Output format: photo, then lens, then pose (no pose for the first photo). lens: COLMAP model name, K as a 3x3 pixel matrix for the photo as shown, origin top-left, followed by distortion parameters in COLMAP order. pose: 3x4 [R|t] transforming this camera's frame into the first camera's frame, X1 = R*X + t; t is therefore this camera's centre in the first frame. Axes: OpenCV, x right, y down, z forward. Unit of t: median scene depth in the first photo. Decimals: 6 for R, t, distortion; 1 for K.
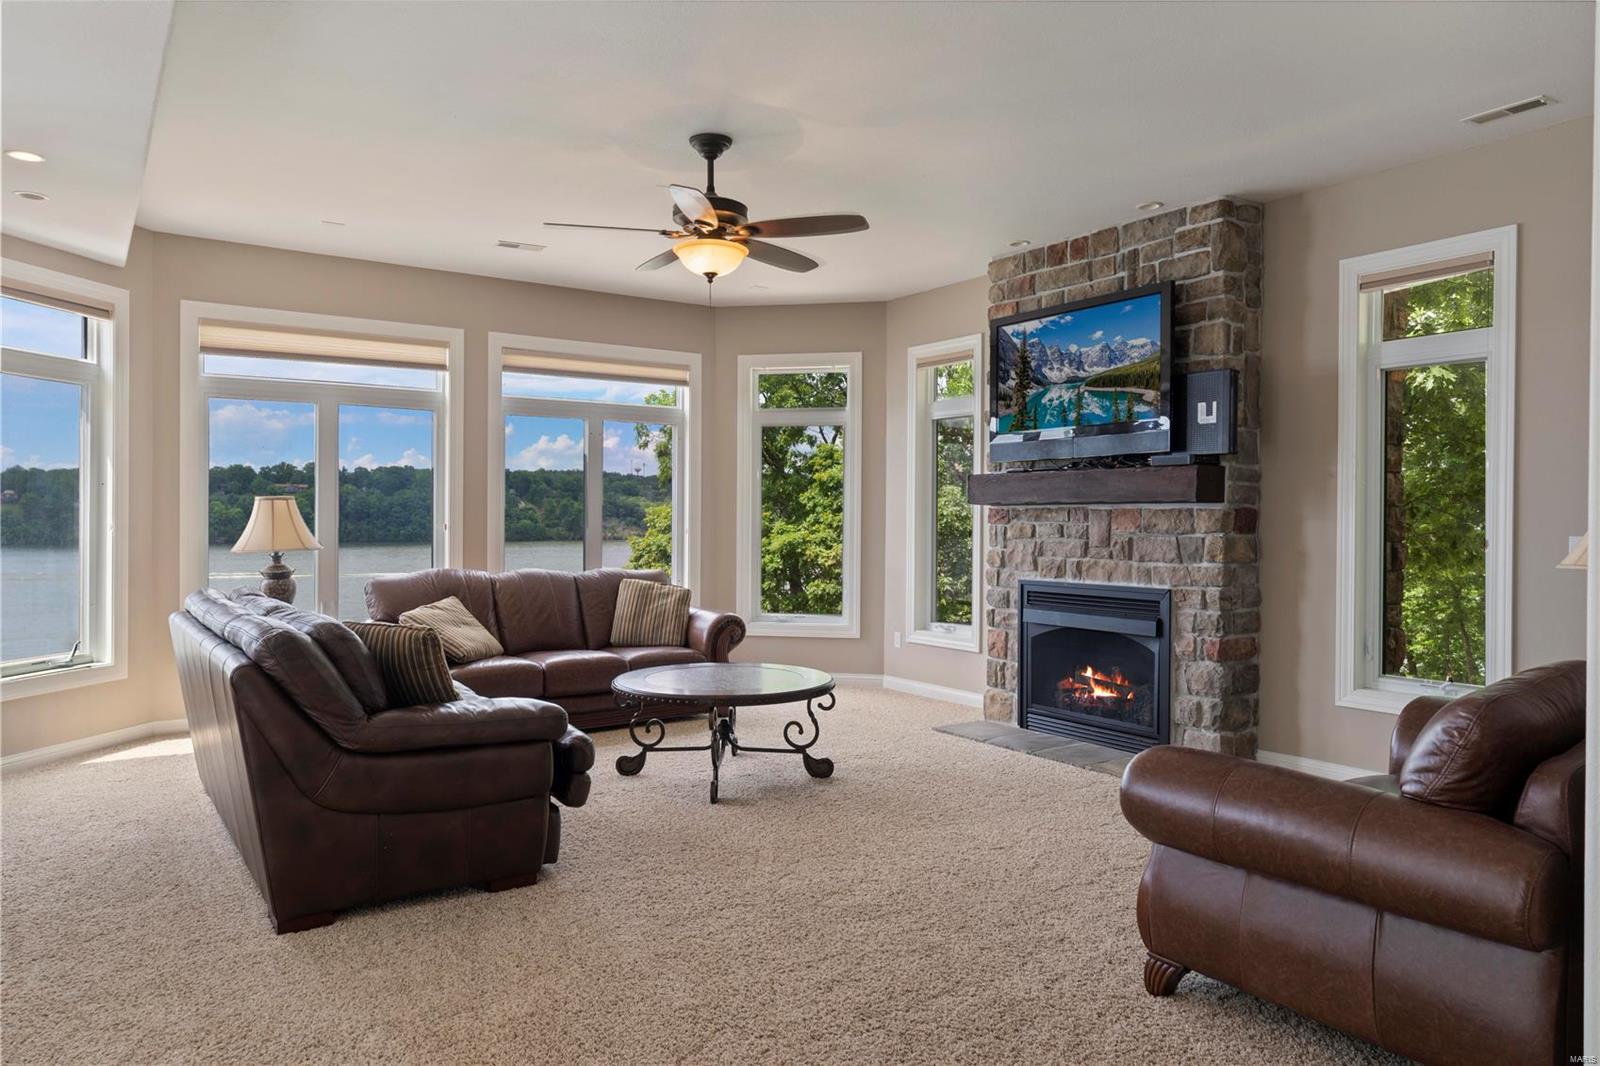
lens RADIAL K [[1049.4, 0, 802.0], [0, 1049.4, 530.4], [0, 0, 1]] dist [-0.001283, -0.000111]
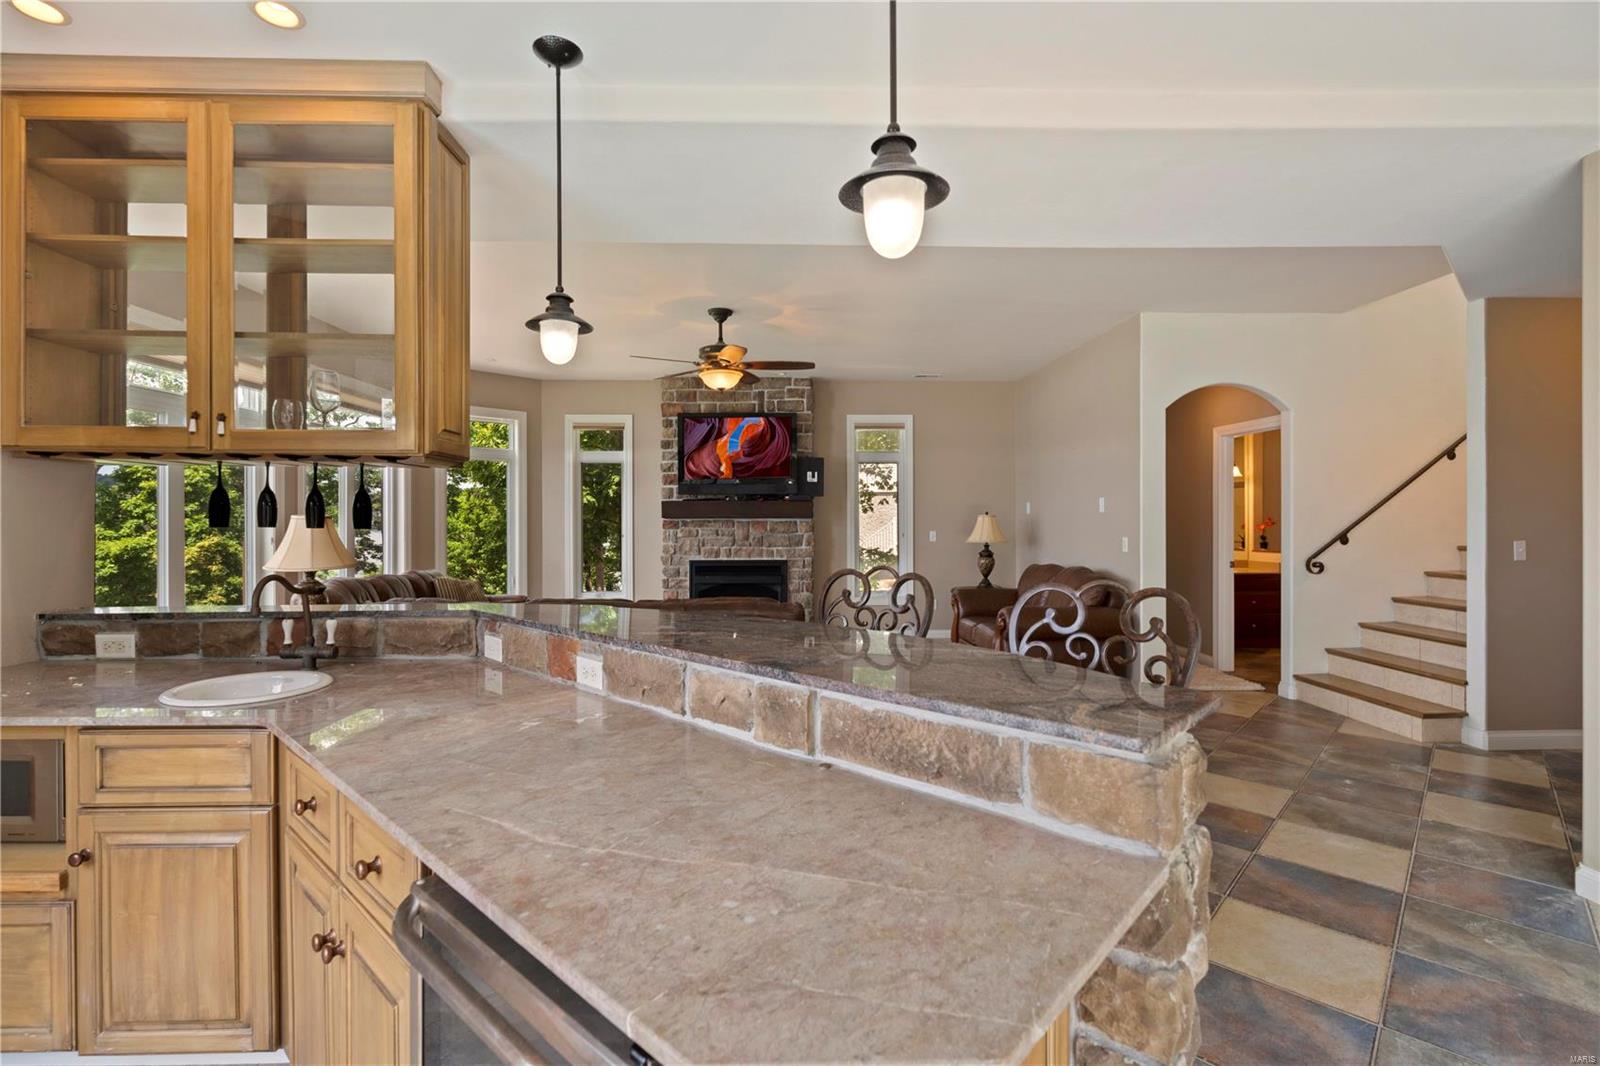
lens RADIAL K [[728.2, 0, 797.6], [0, 728.2, 524.7], [0, 0, 1]] dist [0.004672, 0.002592]
pose [[0.564171, -0.006688, 0.825631, -0.766604], [0.011415, 0.999935, 0.000300, -0.012771], [-0.825579, 0.009256, 0.564211, 0.159227]]
